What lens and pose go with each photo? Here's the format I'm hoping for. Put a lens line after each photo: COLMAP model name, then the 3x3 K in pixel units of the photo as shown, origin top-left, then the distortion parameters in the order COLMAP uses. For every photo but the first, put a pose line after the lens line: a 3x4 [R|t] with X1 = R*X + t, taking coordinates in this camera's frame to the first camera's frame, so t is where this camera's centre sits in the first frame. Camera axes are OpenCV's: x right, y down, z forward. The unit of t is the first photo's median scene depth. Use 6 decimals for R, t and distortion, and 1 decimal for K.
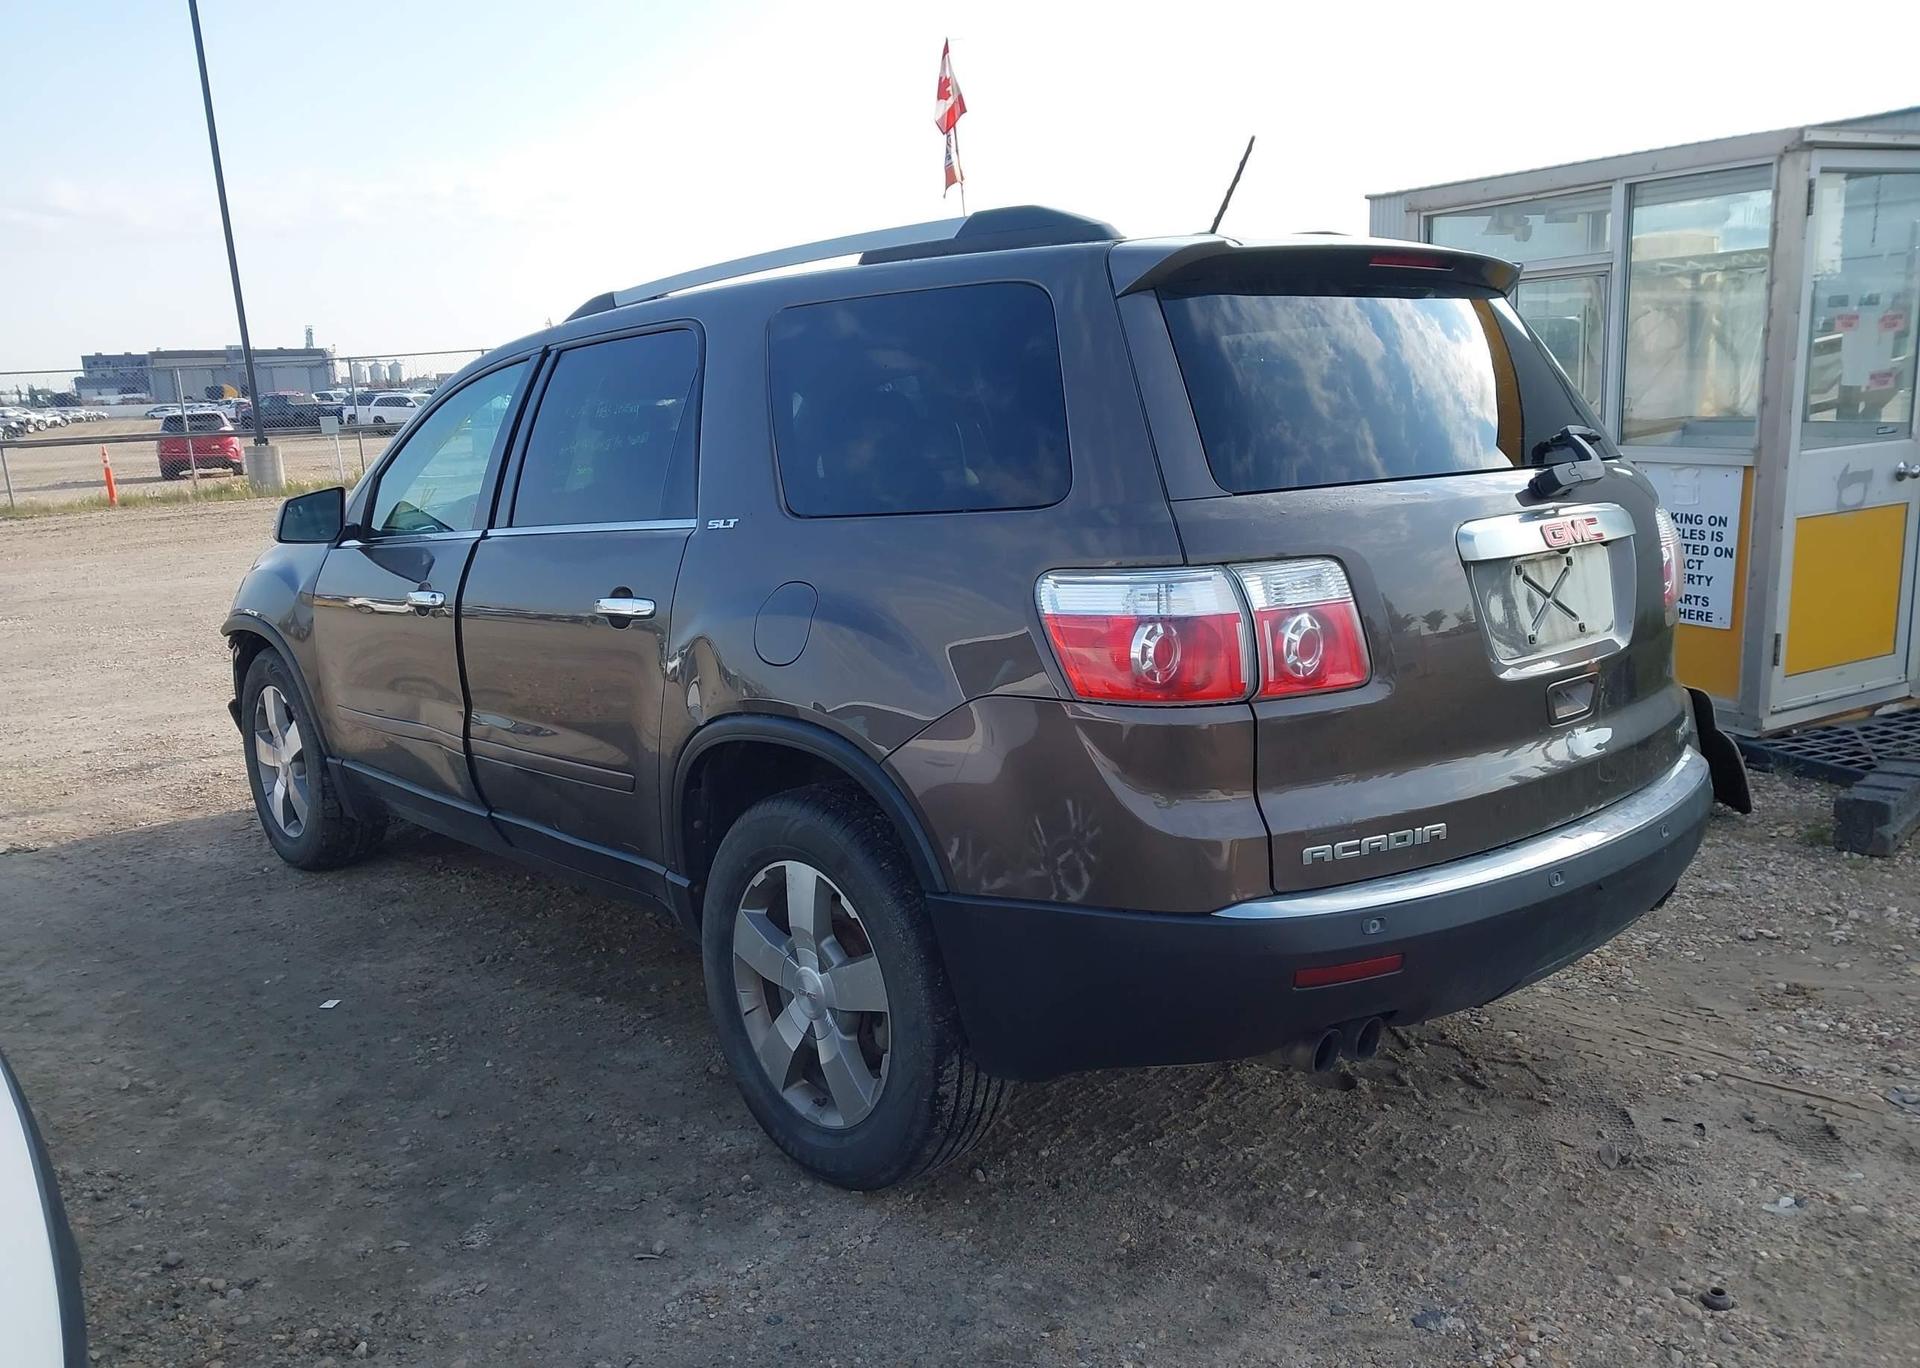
lens RADIAL K [[1510.3, 0, 955.5], [0, 1510.3, 682.8], [0, 0, 1]] dist [0.018708, -0.014884]
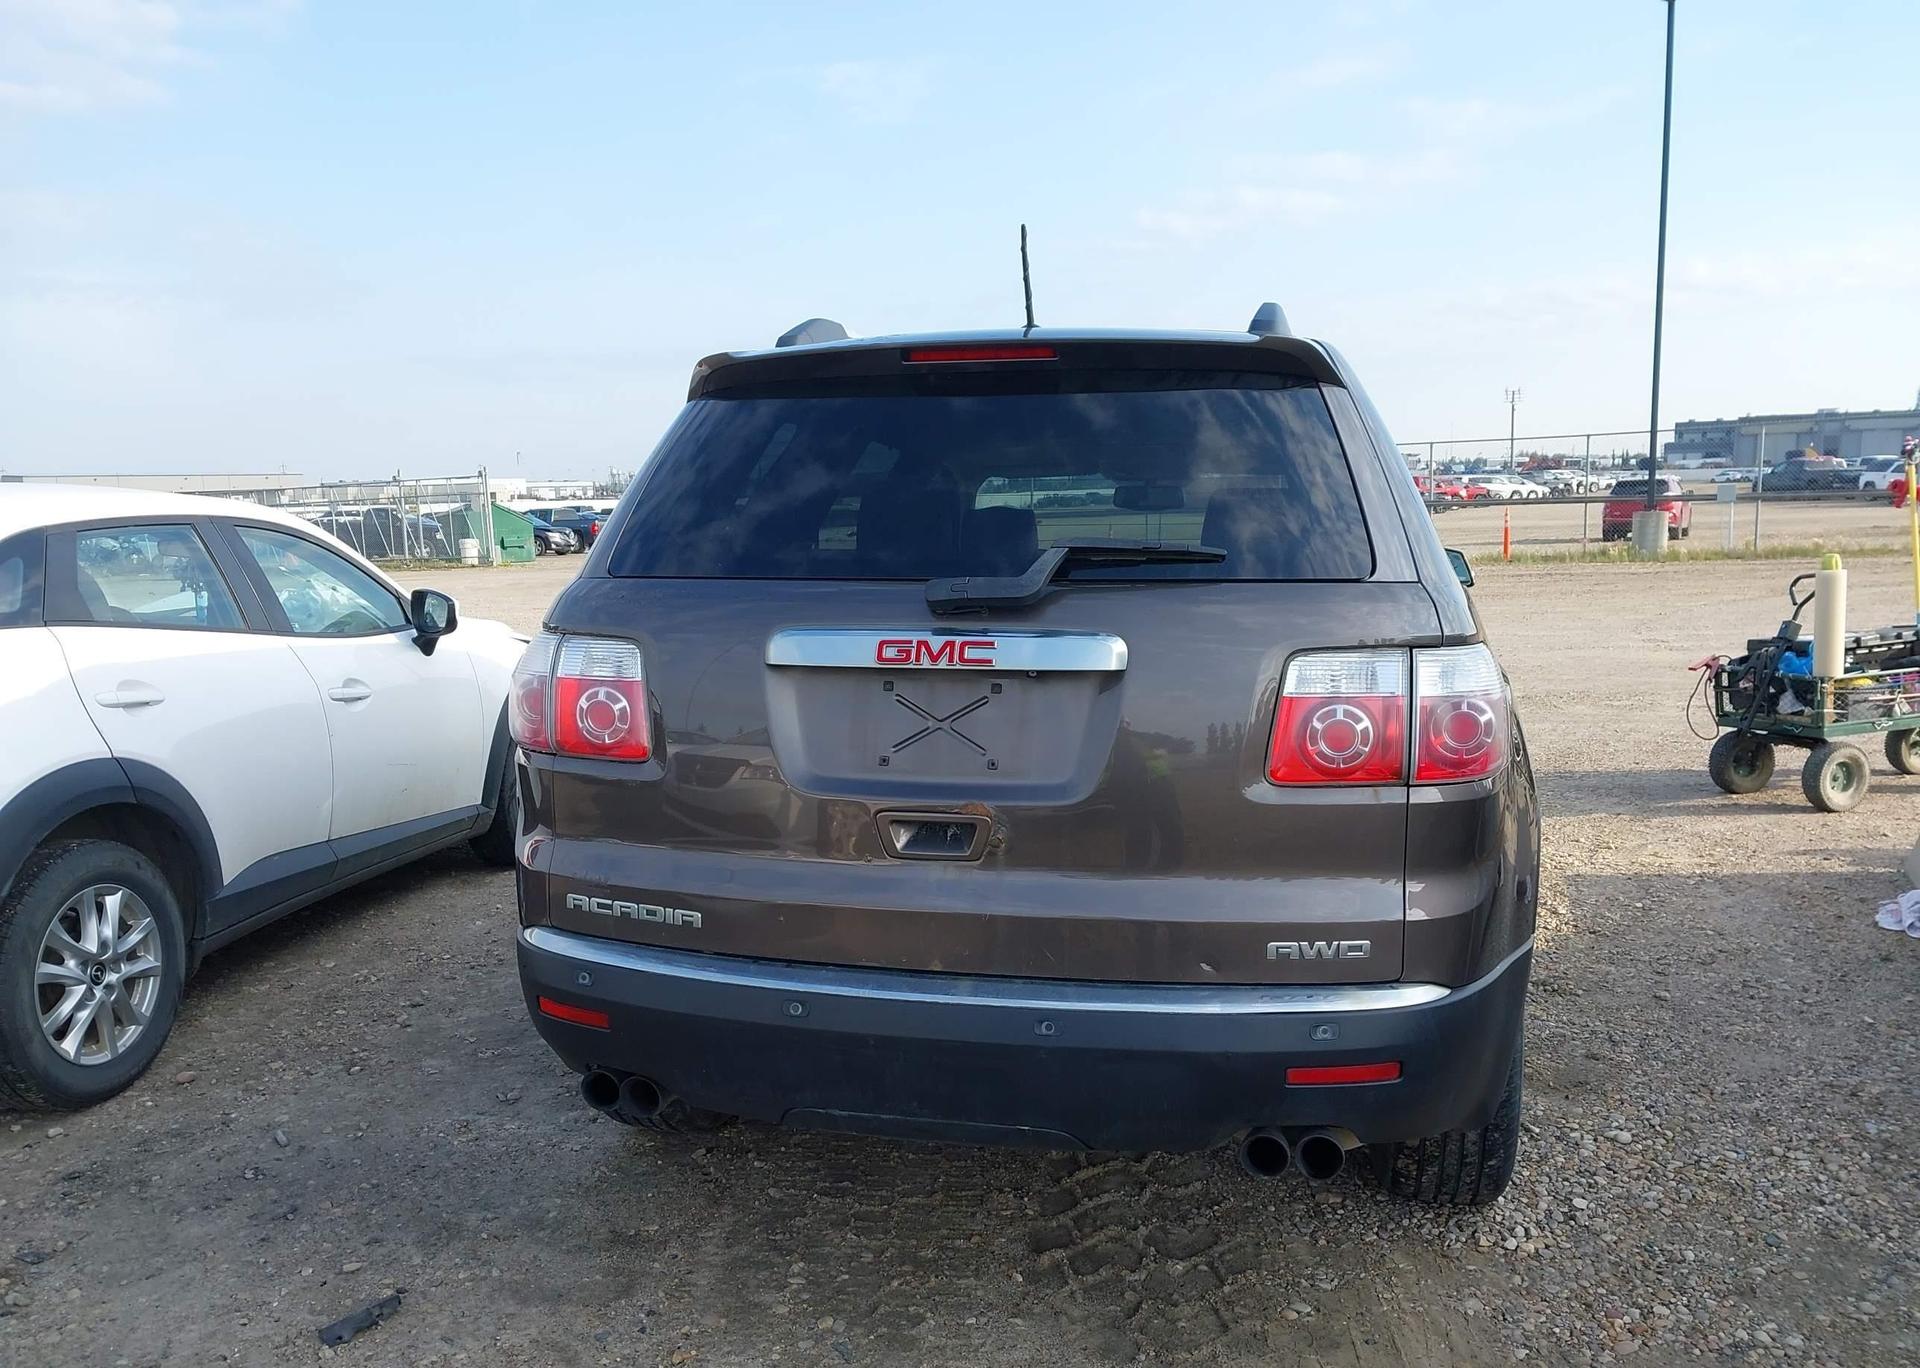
lens RADIAL K [[1510.3, 0, 978.8], [0, 1510.3, 691.0], [0, 0, 1]] dist [0.018708, -0.014884]
pose [[0.588795, 0.129322, -0.797870, 0.956552], [-0.157942, 0.986497, 0.043341, -0.100243], [0.792701, 0.100499, 0.601269, 0.409690]]
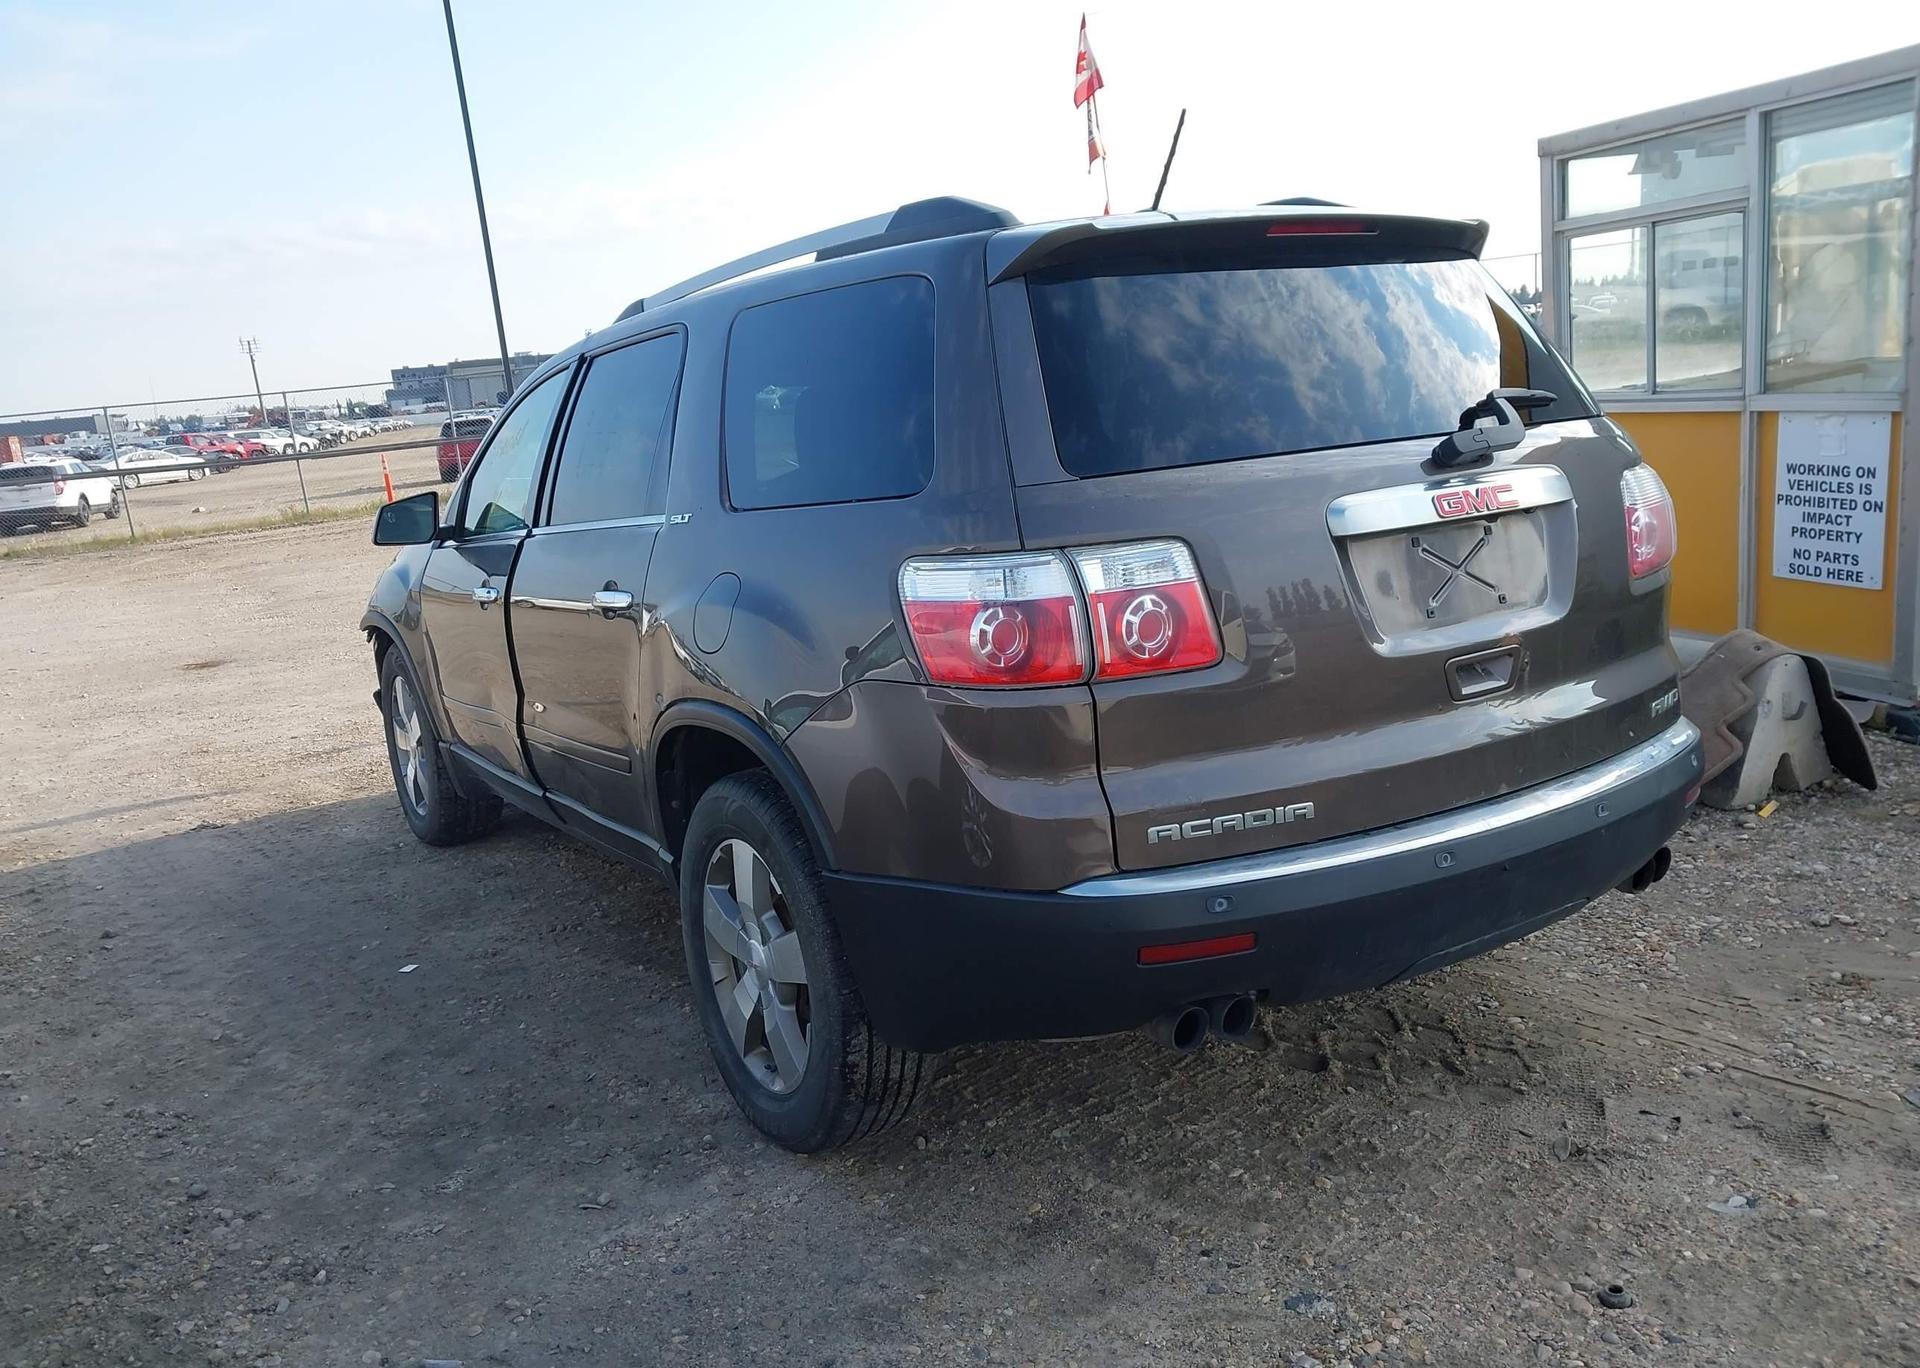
lens RADIAL K [[1510.3, 0, 957.7], [0, 1510.3, 685.7], [0, 0, 1]] dist [0.018708, -0.014884]
pose [[0.985603, -0.014471, -0.168456, 0.205465], [0.017333, 0.999729, 0.015528, -0.001959], [0.168186, -0.018224, 0.985587, -0.006237]]
